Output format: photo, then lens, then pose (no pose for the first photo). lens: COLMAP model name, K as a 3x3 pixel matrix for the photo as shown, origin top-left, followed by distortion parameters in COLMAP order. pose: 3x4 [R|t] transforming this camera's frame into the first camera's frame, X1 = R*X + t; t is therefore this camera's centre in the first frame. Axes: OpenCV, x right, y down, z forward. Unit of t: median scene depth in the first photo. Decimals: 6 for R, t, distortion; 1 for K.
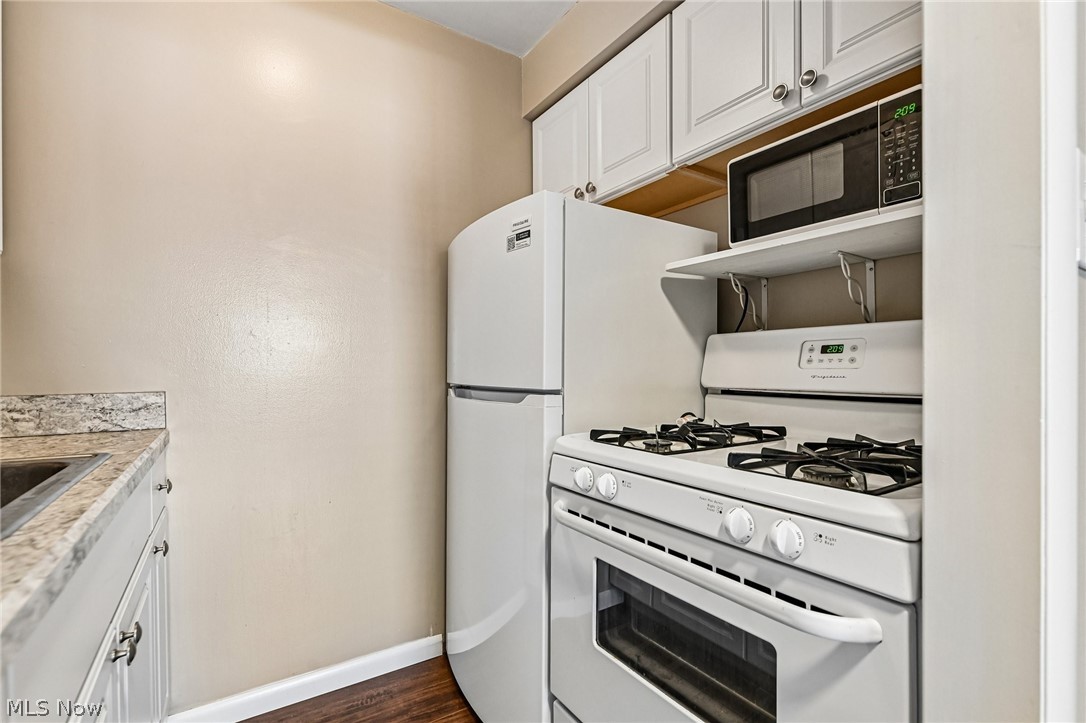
lens RADIAL K [[491.9, 0, 549.6], [0, 491.9, 365.8], [0, 0, 1]] dist [-0.000287, -0.000757]
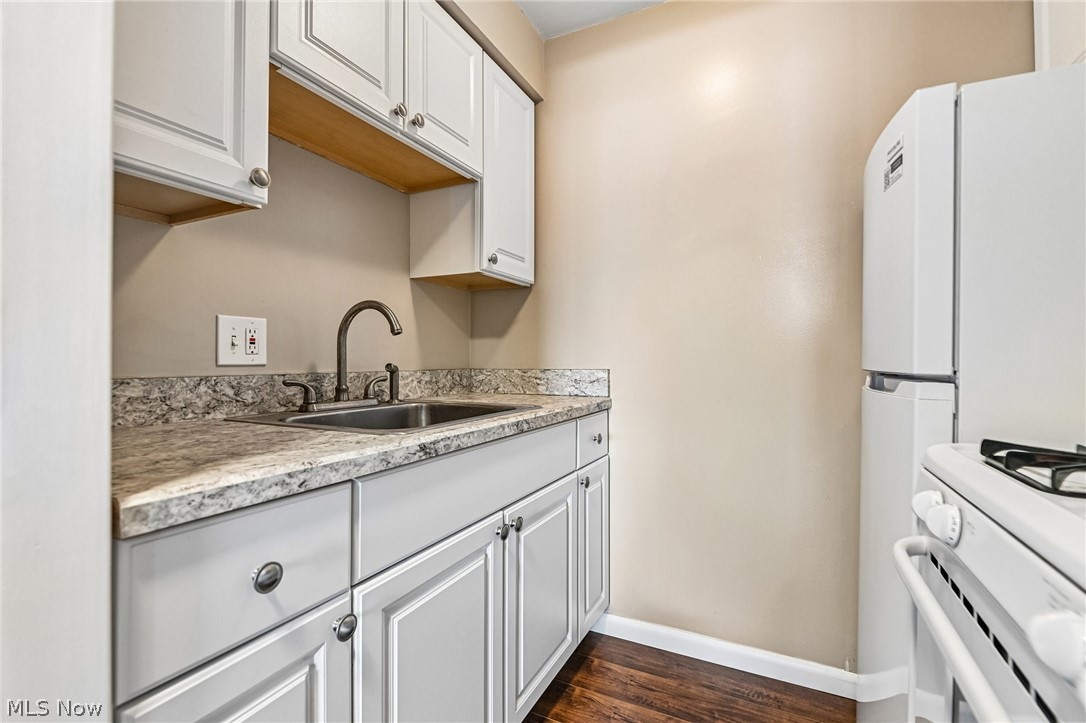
lens RADIAL K [[492.7, 0, 547.3], [0, 492.7, 353.6], [0, 0, 1]] dist [0.000247, 0.000003]
pose [[0.517618, -0.007804, -0.855576, 0.292575], [0.000562, 0.999961, -0.008781, 0.022415], [0.855611, 0.004064, 0.517603, 0.173541]]
